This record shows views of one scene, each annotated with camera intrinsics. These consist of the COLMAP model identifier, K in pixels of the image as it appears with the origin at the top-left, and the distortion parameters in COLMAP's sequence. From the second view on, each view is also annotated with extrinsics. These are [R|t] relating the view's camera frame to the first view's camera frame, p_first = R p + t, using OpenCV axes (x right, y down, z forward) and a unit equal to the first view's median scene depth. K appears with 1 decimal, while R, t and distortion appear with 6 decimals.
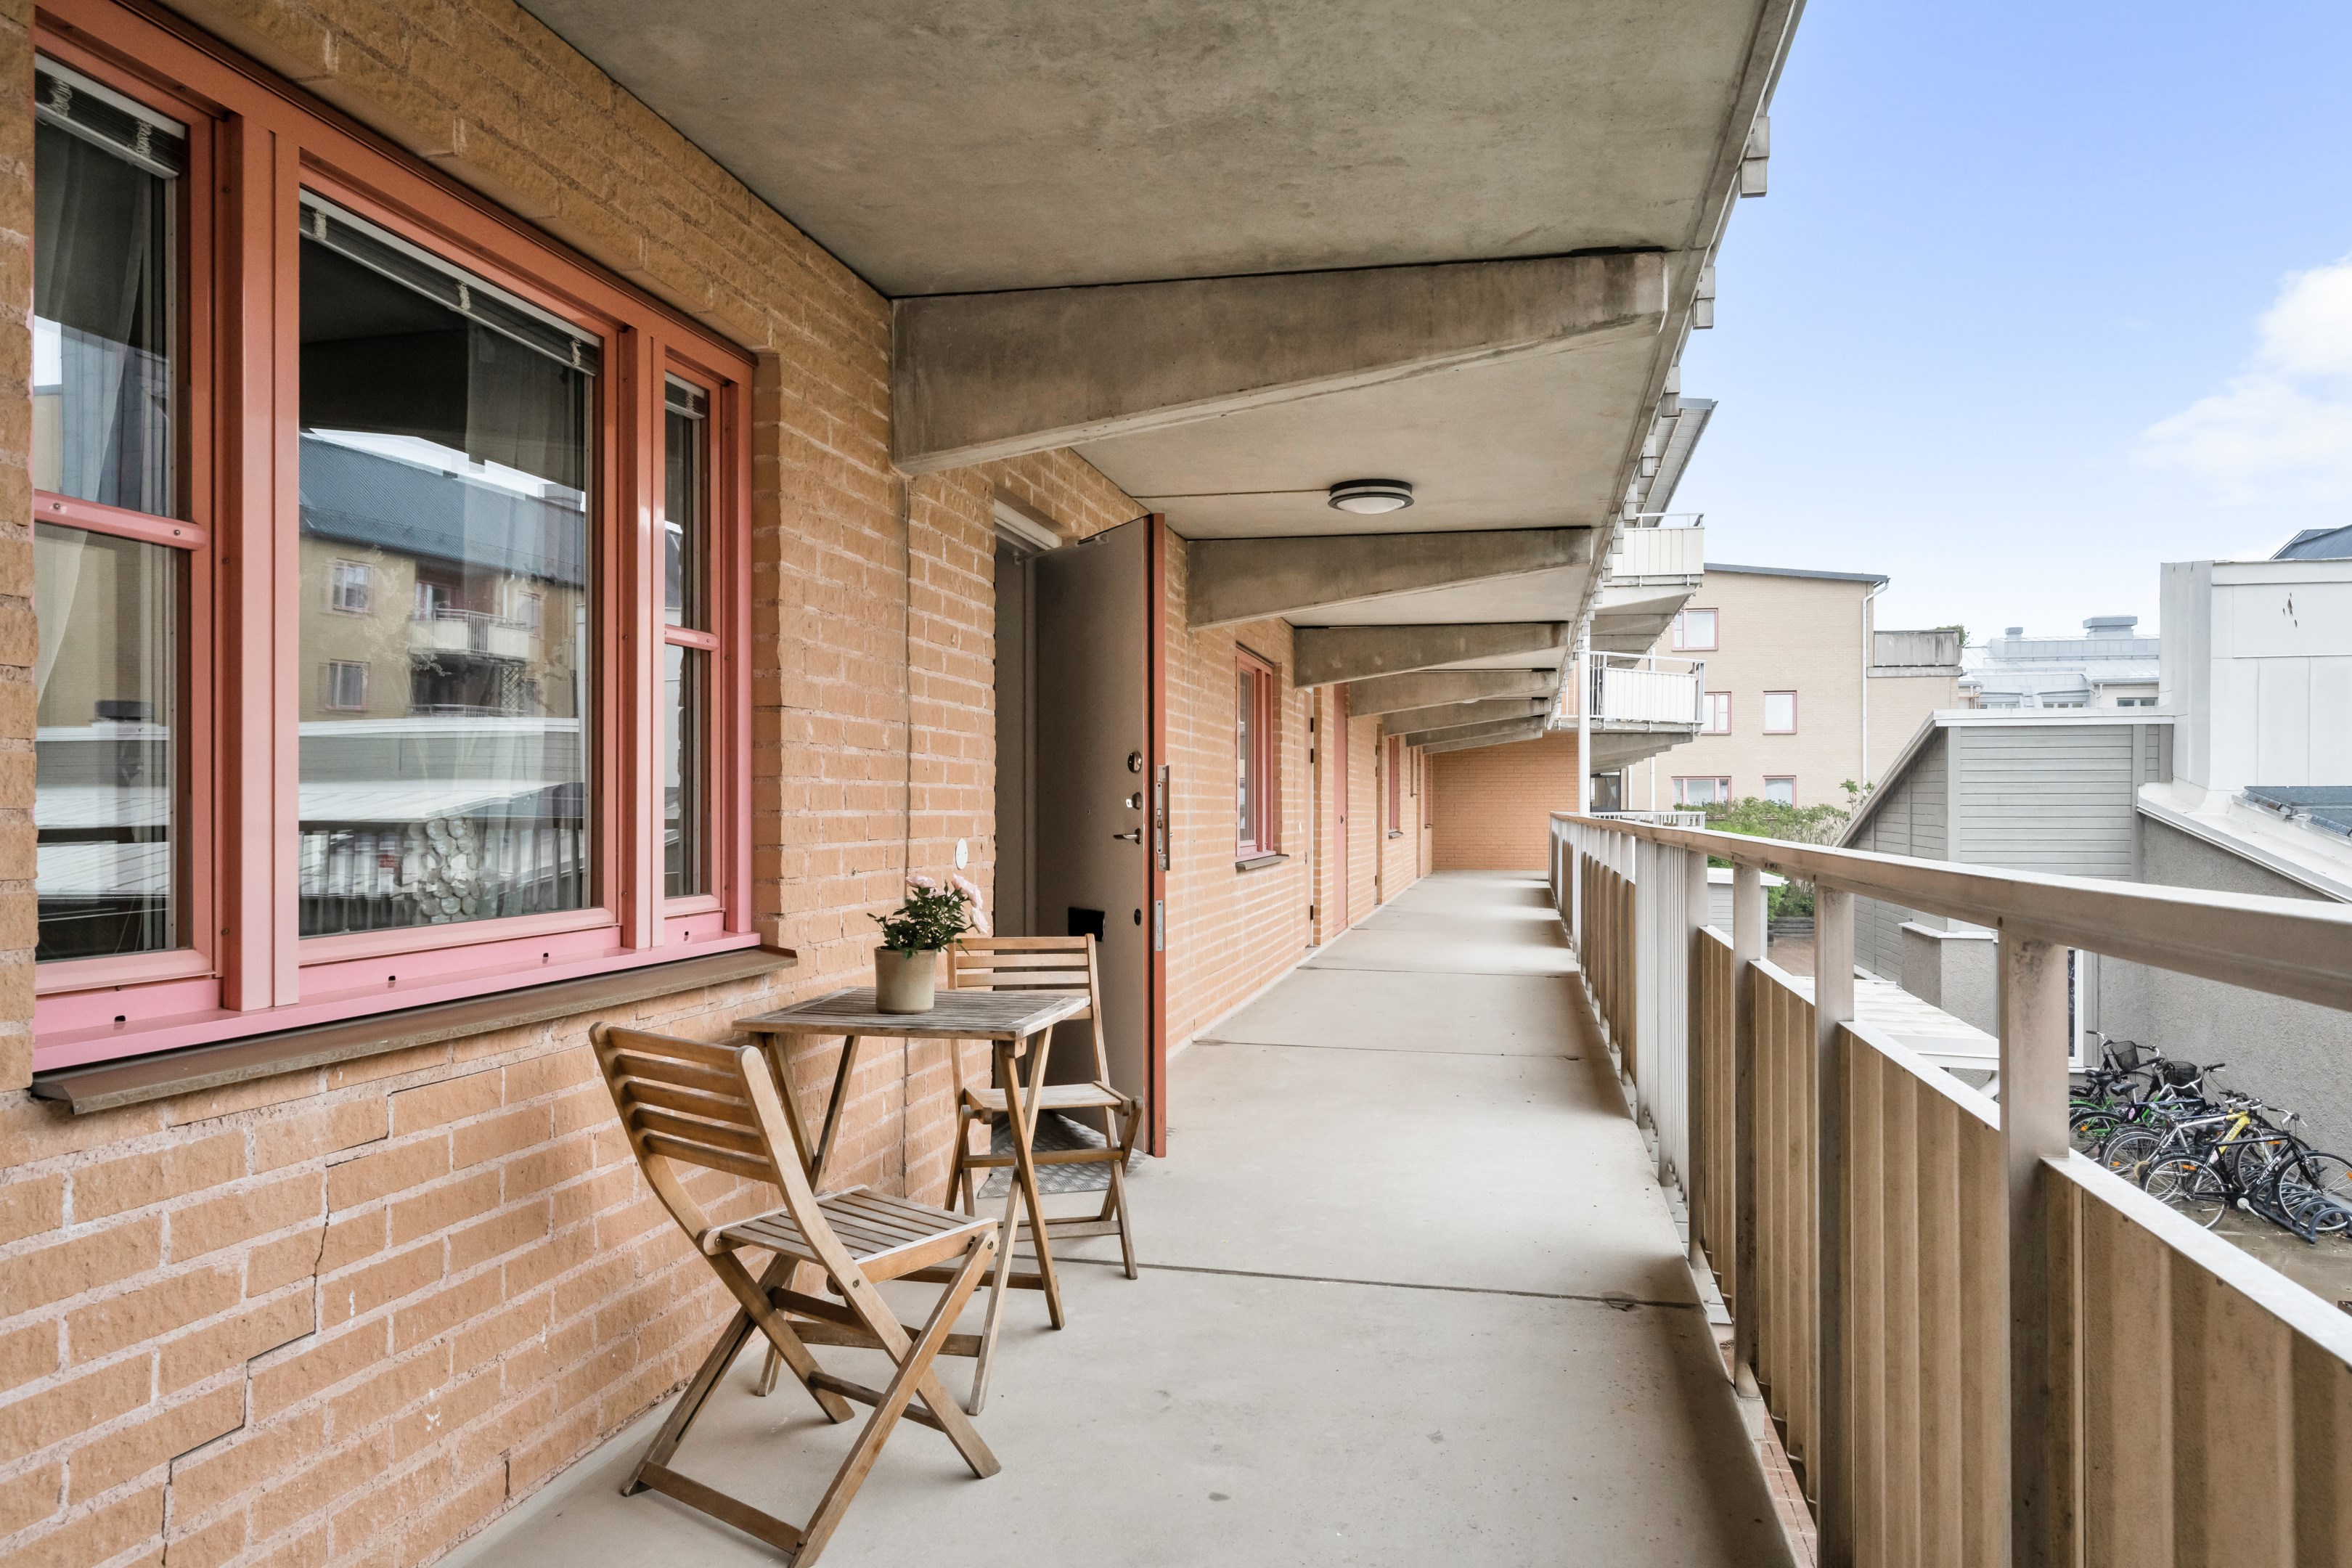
lens RADIAL K [[1587.0, 0, 1180.2], [0, 1587.0, 789.2], [0, 0, 1]] dist [-0.002984, -0.001780]
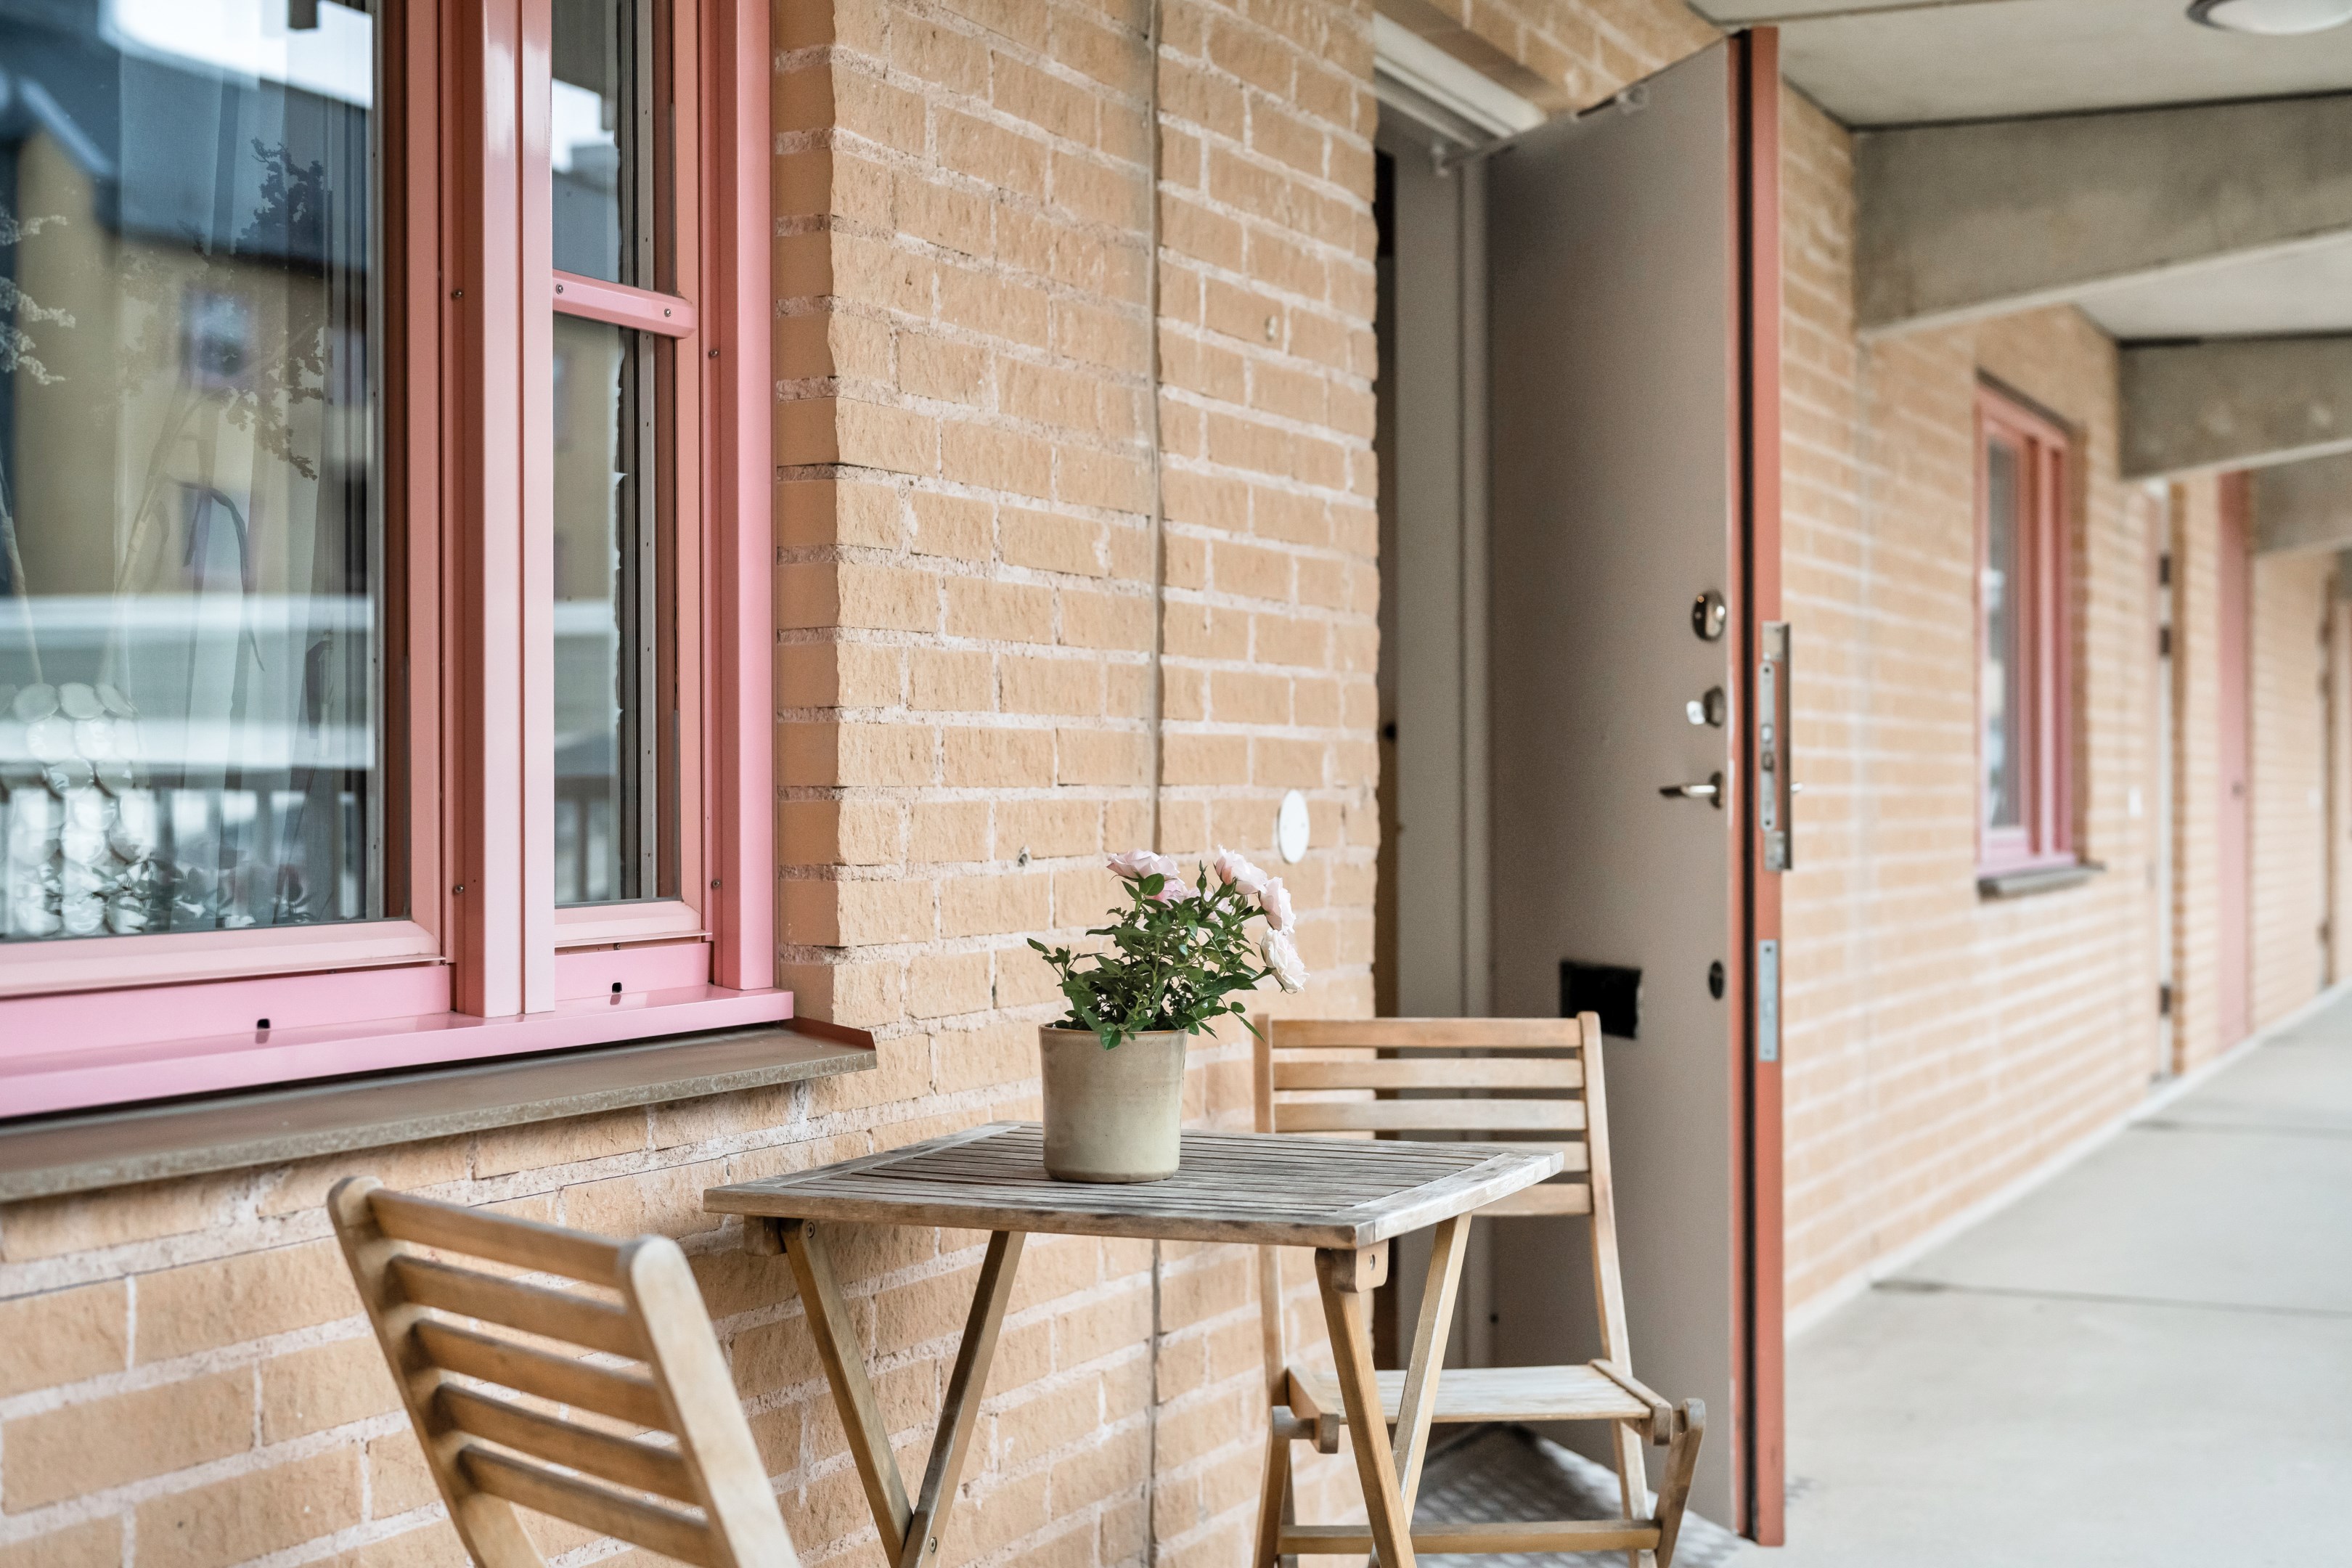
lens RADIAL K [[3397.2, 0, 1168.3], [0, 3397.2, 798.9], [0, 0, 1]] dist [-0.003505, 0.000000]
pose [[0.978851, -0.004553, -0.204525, 0.019864], [0.007733, 0.999861, 0.014751, 0.021571], [0.204430, -0.016021, 0.978750, 0.100945]]
